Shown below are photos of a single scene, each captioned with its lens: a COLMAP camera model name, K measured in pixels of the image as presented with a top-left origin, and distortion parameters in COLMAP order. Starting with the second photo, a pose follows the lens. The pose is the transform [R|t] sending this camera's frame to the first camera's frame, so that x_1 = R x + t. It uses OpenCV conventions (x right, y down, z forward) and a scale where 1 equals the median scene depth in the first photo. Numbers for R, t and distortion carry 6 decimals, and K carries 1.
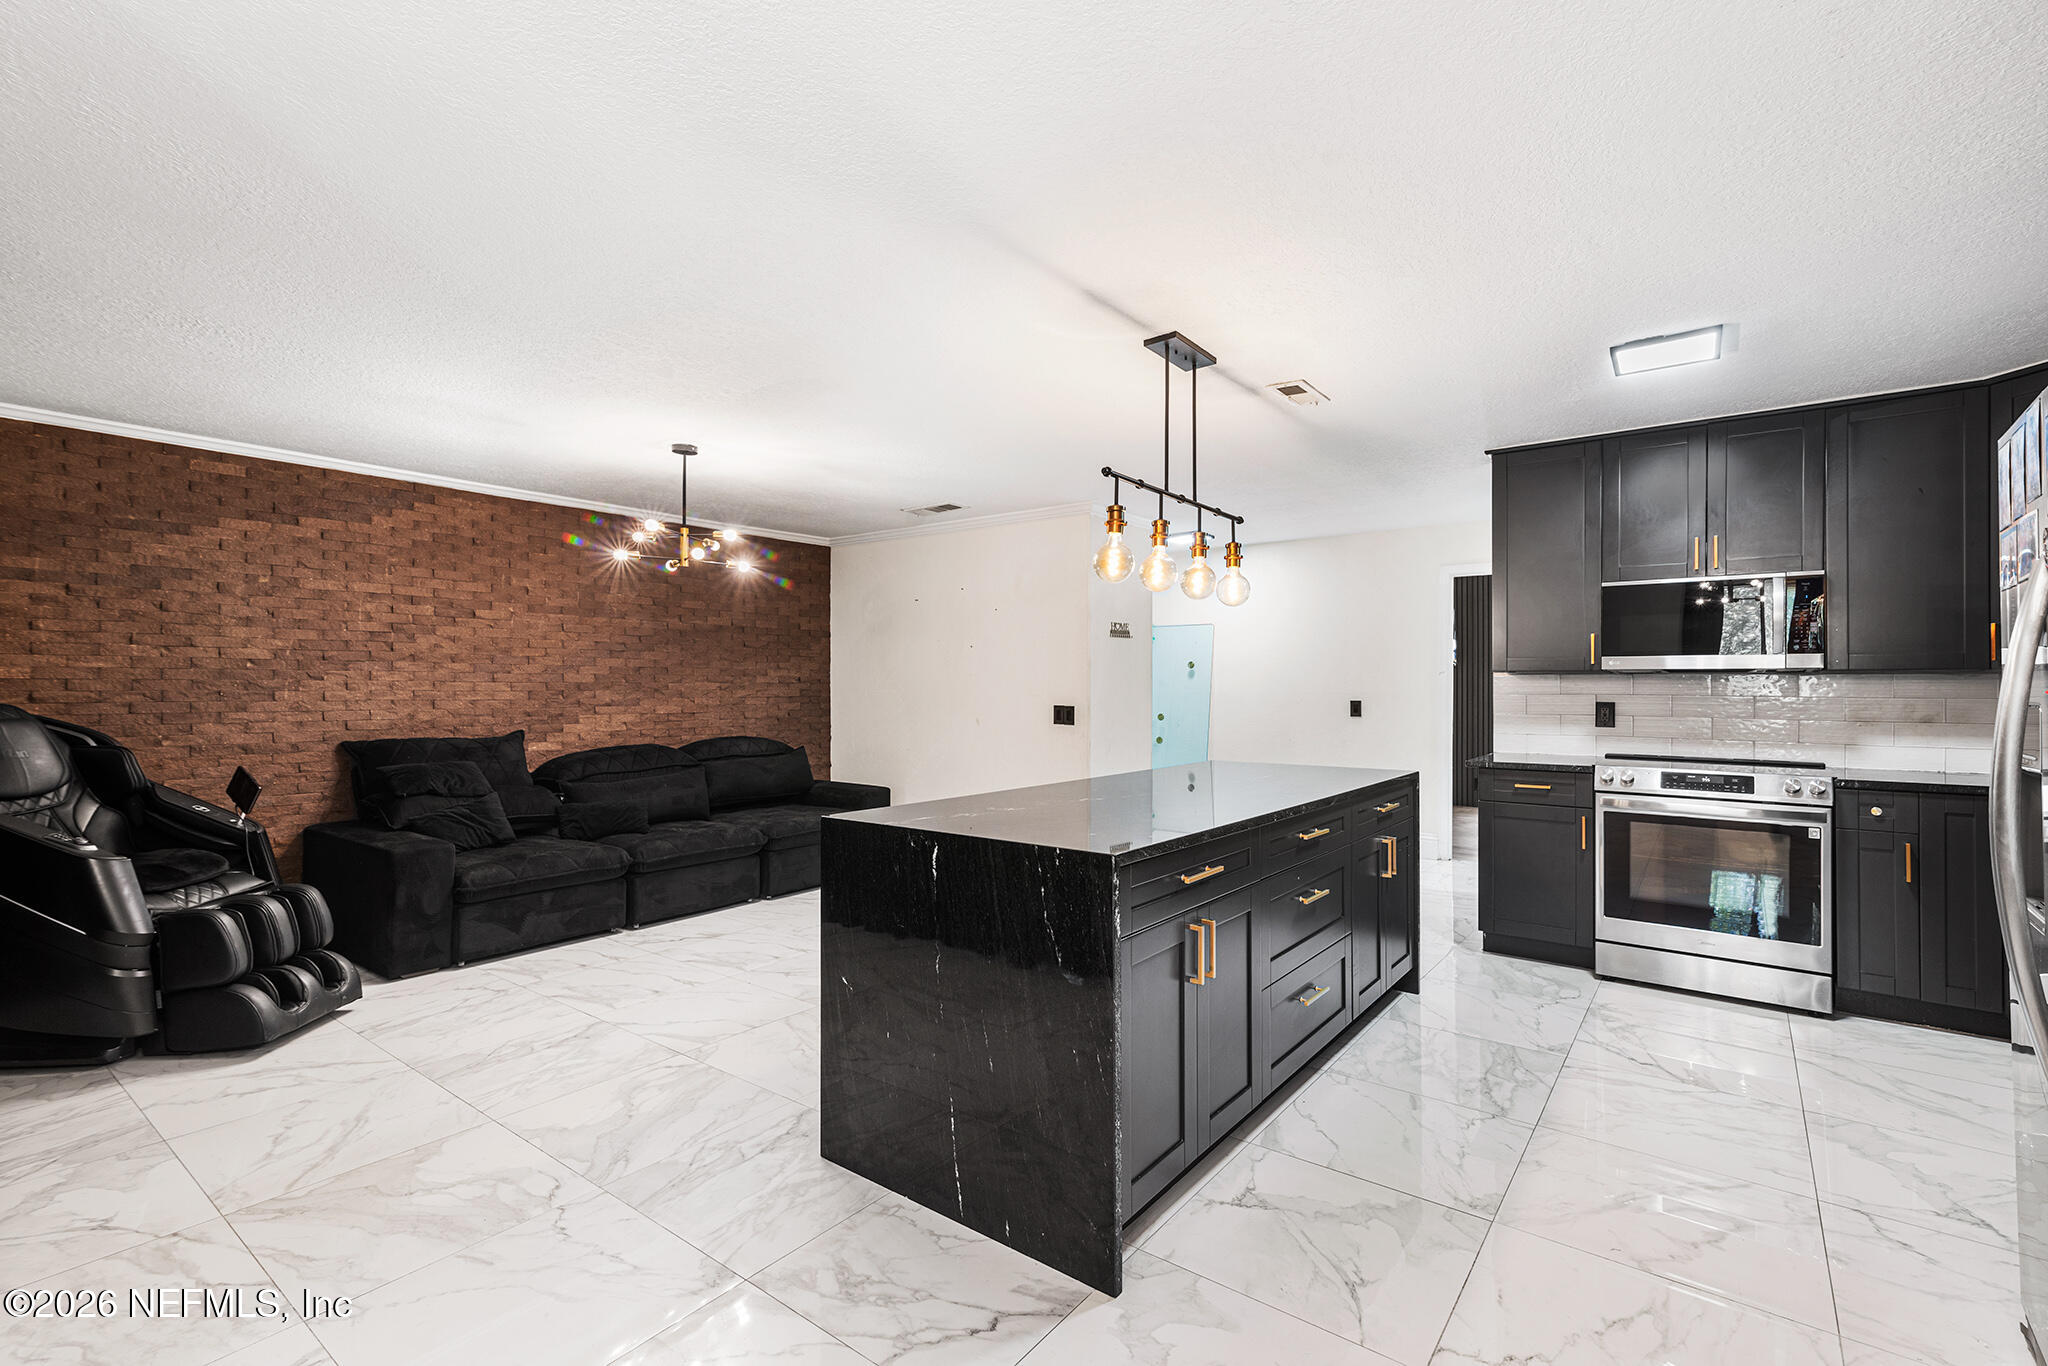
lens RADIAL K [[914.5, 0, 1029.8], [0, 914.5, 678.1], [0, 0, 1]] dist [0.003001, -0.000013]
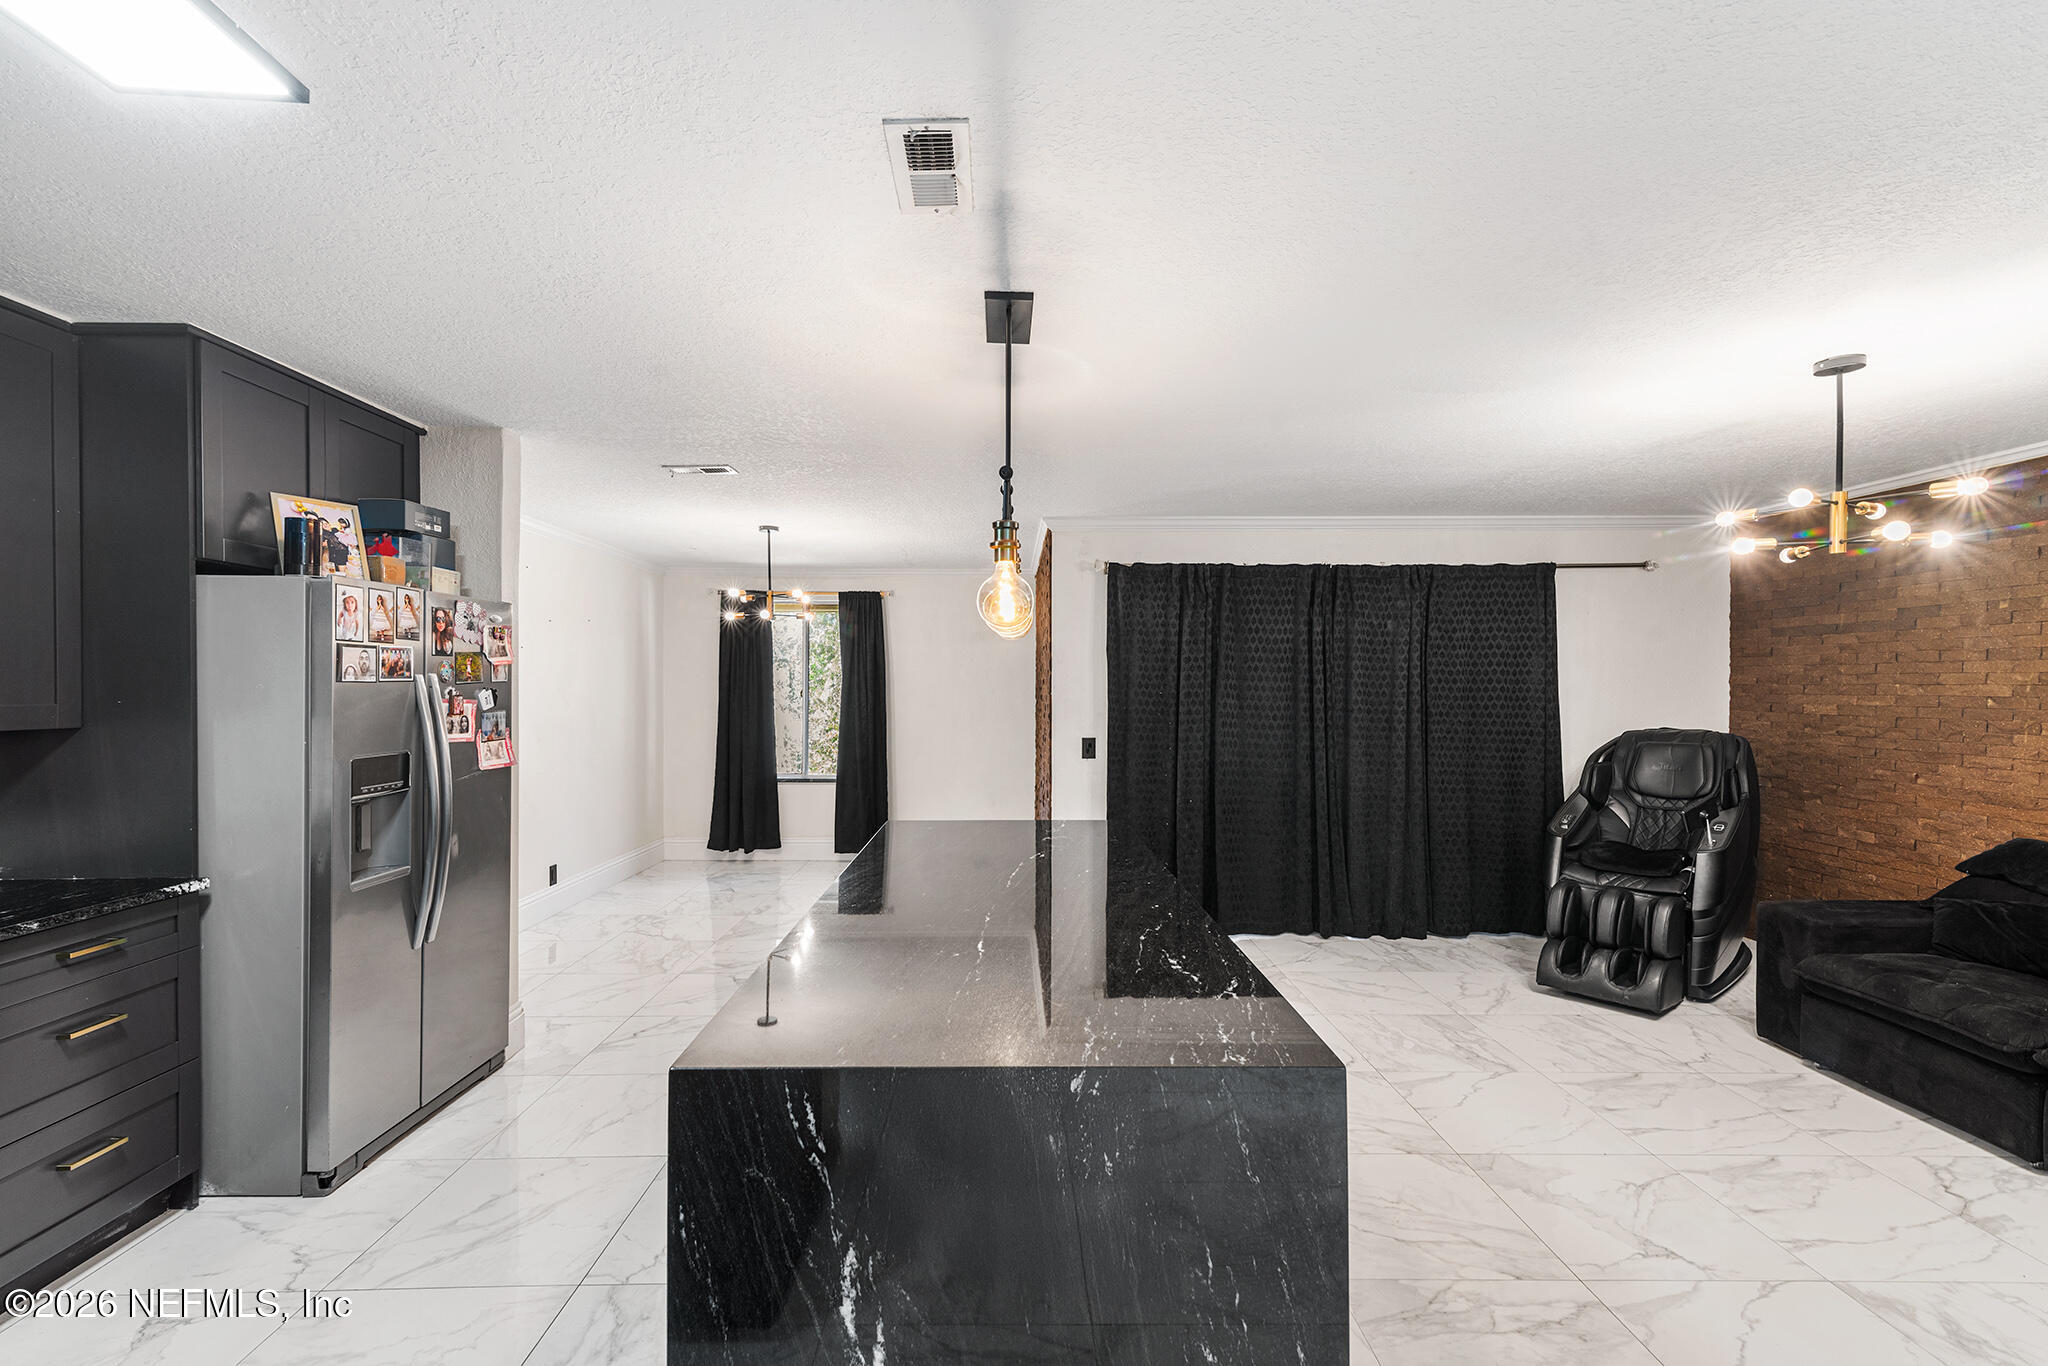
lens RADIAL K [[914.5, 0, 1025.6], [0, 914.5, 690.3], [0, 0, 1]] dist [0.003001, -0.000013]
pose [[-0.784732, -0.006238, -0.619803, 0.492894], [-0.003181, 0.999977, -0.006036, -0.021684], [0.619827, -0.002765, -0.784734, 1.289282]]
